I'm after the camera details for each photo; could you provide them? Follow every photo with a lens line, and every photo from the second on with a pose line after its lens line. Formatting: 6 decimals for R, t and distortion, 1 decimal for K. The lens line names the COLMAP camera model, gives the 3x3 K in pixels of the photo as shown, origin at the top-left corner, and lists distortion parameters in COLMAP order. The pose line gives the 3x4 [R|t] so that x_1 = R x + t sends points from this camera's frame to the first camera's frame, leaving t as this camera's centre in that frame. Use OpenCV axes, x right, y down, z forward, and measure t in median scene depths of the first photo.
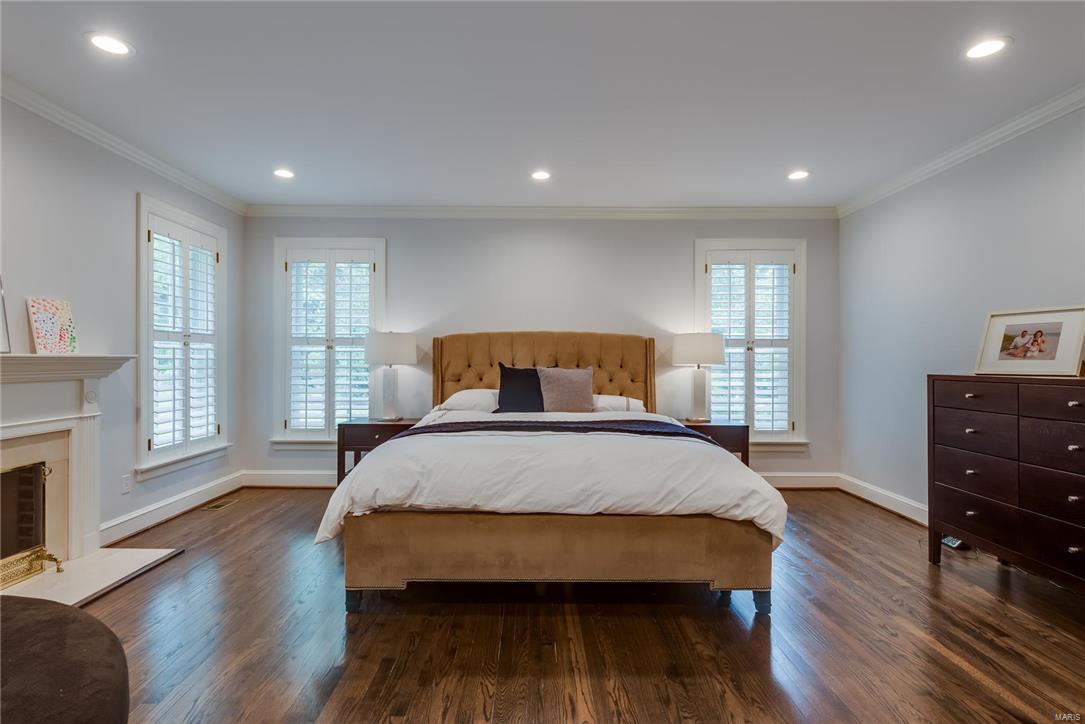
lens RADIAL K [[538.4, 0, 540.4], [0, 538.4, 360.2], [0, 0, 1]] dist [0.015557, 0.000042]
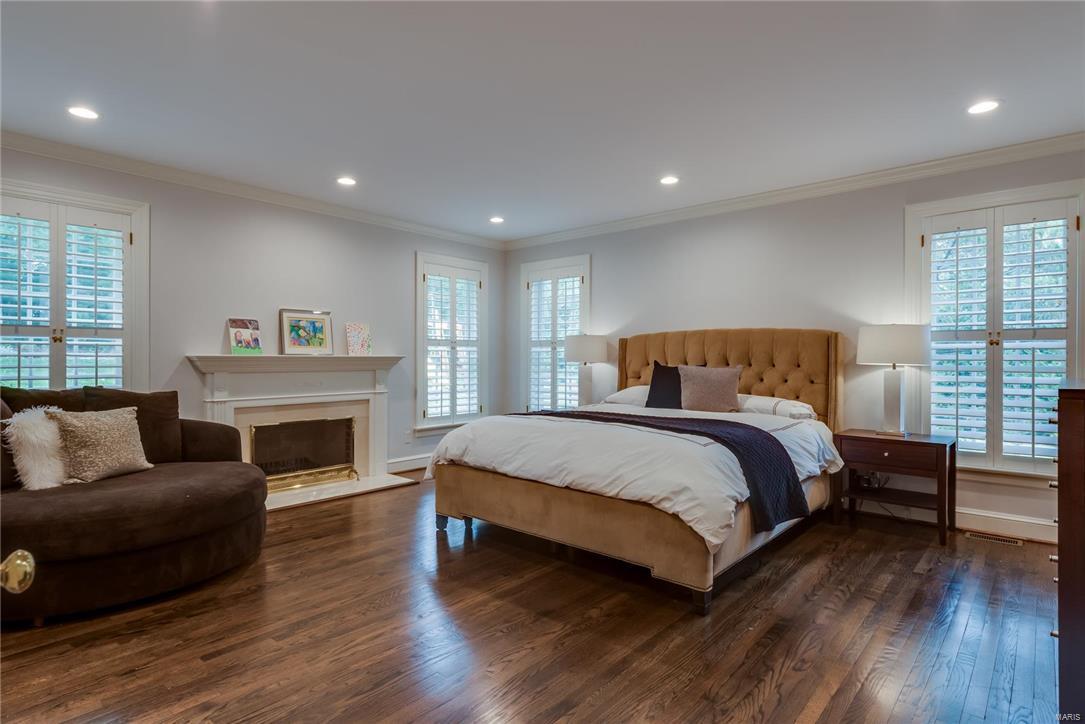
lens RADIAL K [[566.4, 0, 542.6], [0, 566.4, 362.3], [0, 0, 1]] dist [0.037180, 0.001048]
pose [[0.752356, 0.002979, -0.658750, 0.518913], [0.000427, 0.999987, 0.005009, 0.001402], [0.658757, -0.004050, 0.752345, 0.013967]]
